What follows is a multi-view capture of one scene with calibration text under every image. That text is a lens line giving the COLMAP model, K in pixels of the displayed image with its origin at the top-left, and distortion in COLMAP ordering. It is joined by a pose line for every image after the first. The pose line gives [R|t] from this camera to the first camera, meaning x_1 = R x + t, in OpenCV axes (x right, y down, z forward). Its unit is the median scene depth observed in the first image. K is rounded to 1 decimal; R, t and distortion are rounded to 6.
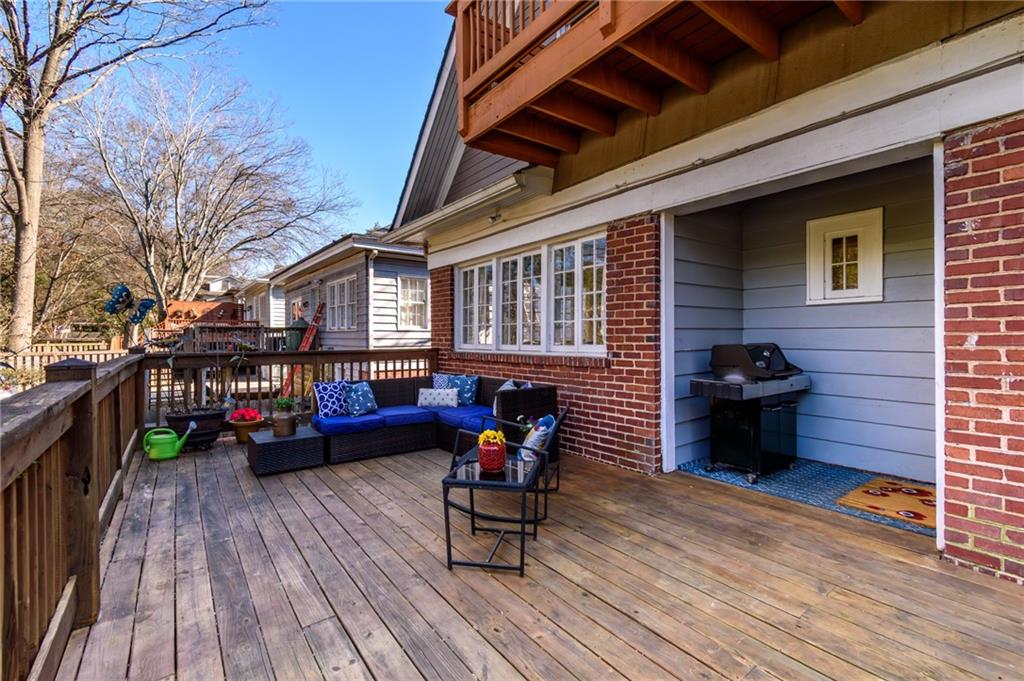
lens RADIAL K [[456.5, 0, 517.2], [0, 456.5, 337.0], [0, 0, 1]] dist [-0.003229, -0.000521]
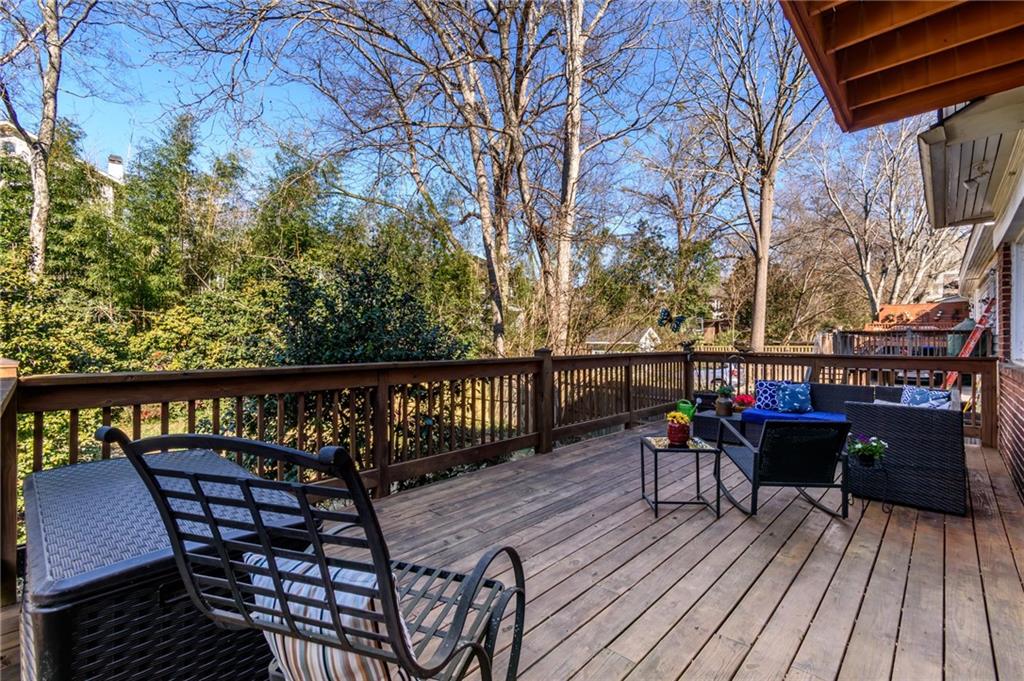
lens RADIAL K [[456.5, 0, 517.2], [0, 456.5, 337.0], [0, 0, 1]] dist [-0.003229, -0.000521]
pose [[0.166301, -0.003629, -0.986068, 0.156018], [-0.004632, 0.999979, -0.004461, -0.000791], [0.986064, 0.005309, 0.166281, 0.043181]]
